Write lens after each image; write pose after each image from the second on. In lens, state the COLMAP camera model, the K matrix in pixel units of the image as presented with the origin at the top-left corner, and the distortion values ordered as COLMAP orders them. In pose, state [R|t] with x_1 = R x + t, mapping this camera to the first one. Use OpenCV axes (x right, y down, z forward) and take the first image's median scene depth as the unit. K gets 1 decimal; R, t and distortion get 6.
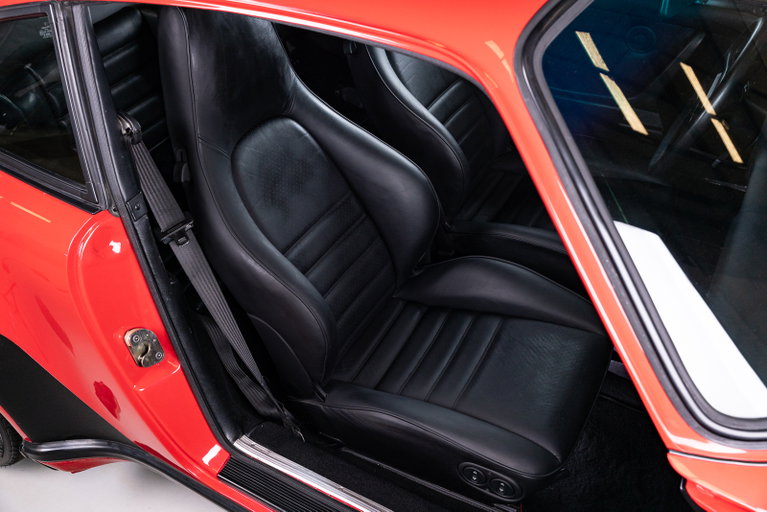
lens RADIAL K [[753.4, 0, 375.4], [0, 753.4, 257.9], [0, 0, 1]] dist [-0.002939, 0.009726]
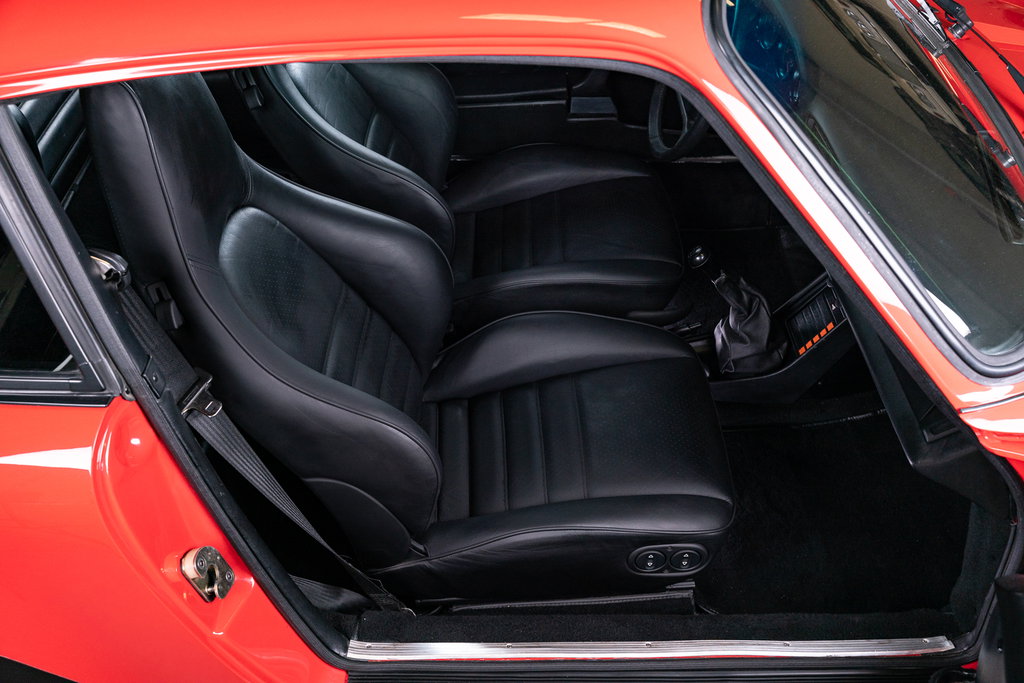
lens RADIAL K [[1014.9, 0, 512.0], [0, 1014.9, 341.5], [0, 0, 1]] dist [0.003934, 0.003985]
pose [[0.867385, -0.309728, 0.389502, -0.349278], [0.312711, 0.948104, 0.057543, -0.046049], [-0.387111, 0.071890, 0.919226, 0.027367]]
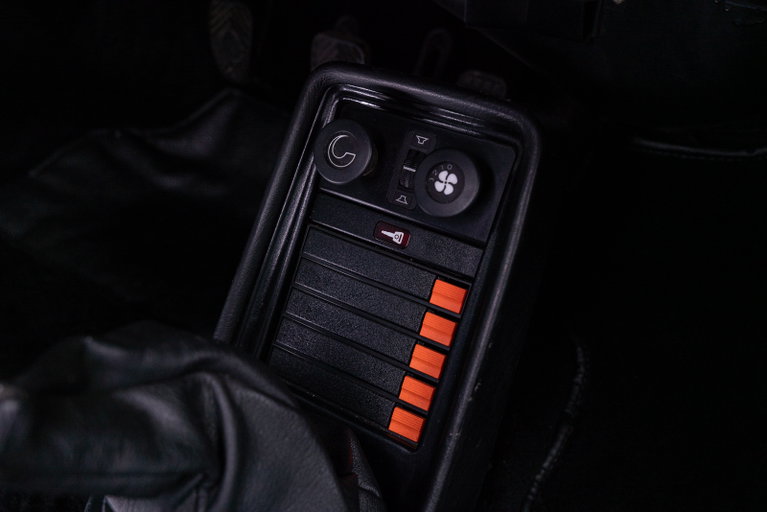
lens RADIAL K [[756.8, 0, 380.3], [0, 756.8, 259.4], [0, 0, 1]] dist [0.006182, 0.000021]
pose [[0.056302, -0.595904, 0.801080, 0.326435], [0.665412, 0.620576, 0.414864, 0.001860], [-0.744350, 0.509691, 0.431461, 0.988513]]
